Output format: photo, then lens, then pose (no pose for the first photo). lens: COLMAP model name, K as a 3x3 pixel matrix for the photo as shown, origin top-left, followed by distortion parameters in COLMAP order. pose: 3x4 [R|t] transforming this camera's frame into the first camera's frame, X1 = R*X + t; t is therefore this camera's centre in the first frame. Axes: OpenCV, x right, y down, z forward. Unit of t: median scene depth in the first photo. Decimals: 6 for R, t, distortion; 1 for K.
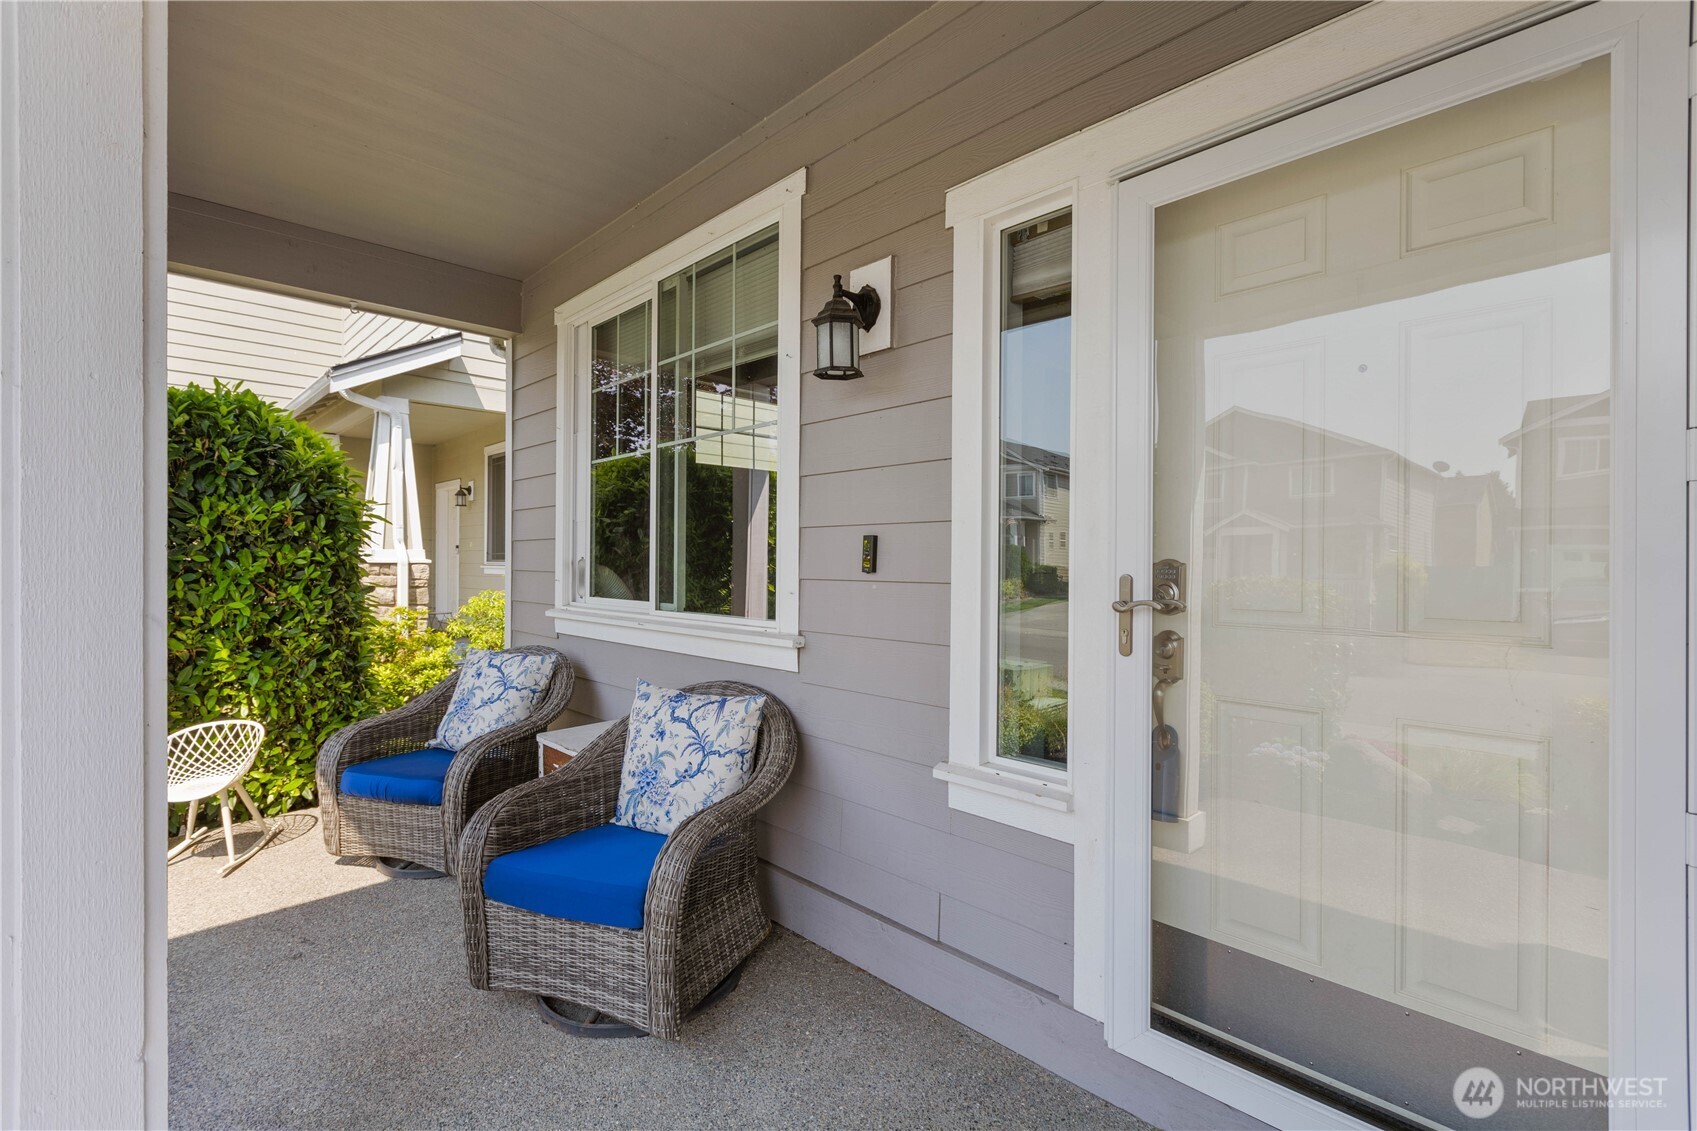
lens RADIAL K [[772.3, 0, 849.3], [0, 772.3, 565.2], [0, 0, 1]] dist [-0.011734, -0.000137]
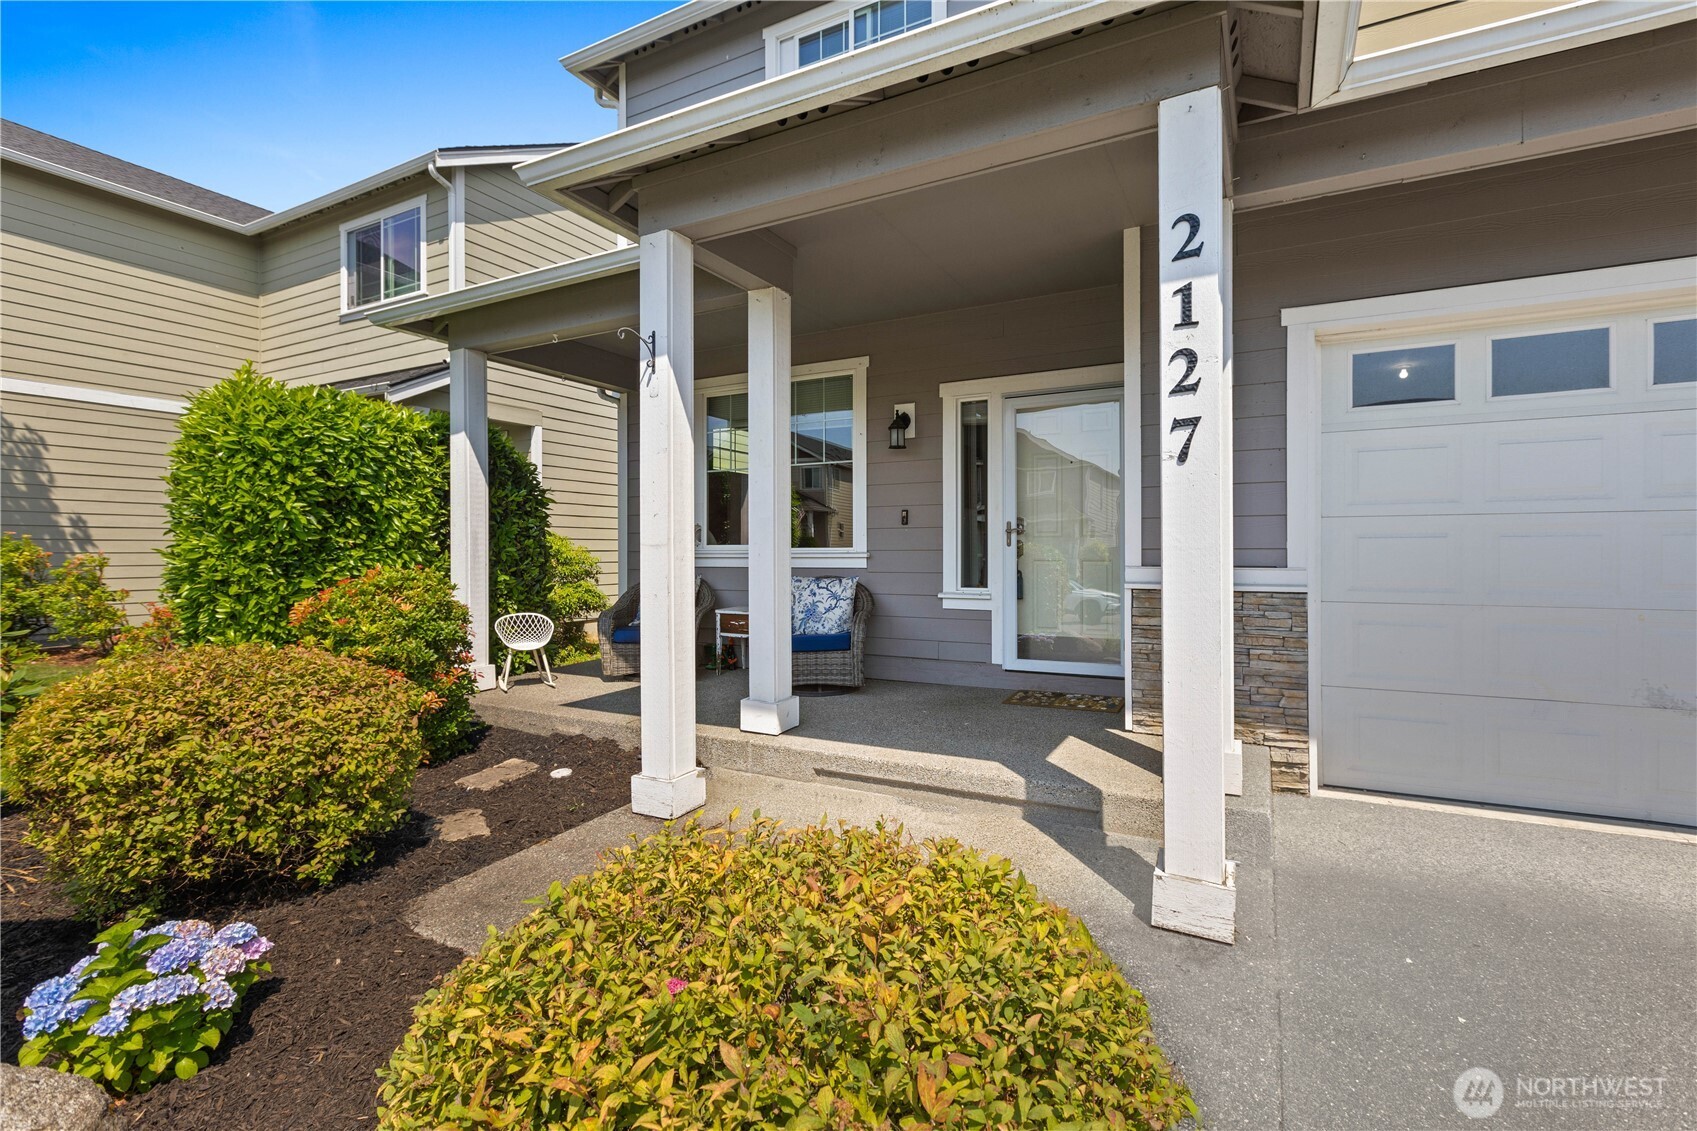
lens RADIAL K [[772.3, 0, 854.1], [0, 772.3, 558.8], [0, 0, 1]] dist [-0.011734, -0.000137]
pose [[0.952738, -0.009163, 0.303656, -0.868390], [0.007894, 0.999954, 0.005406, 0.102145], [-0.303692, -0.002753, 0.952766, -1.319635]]
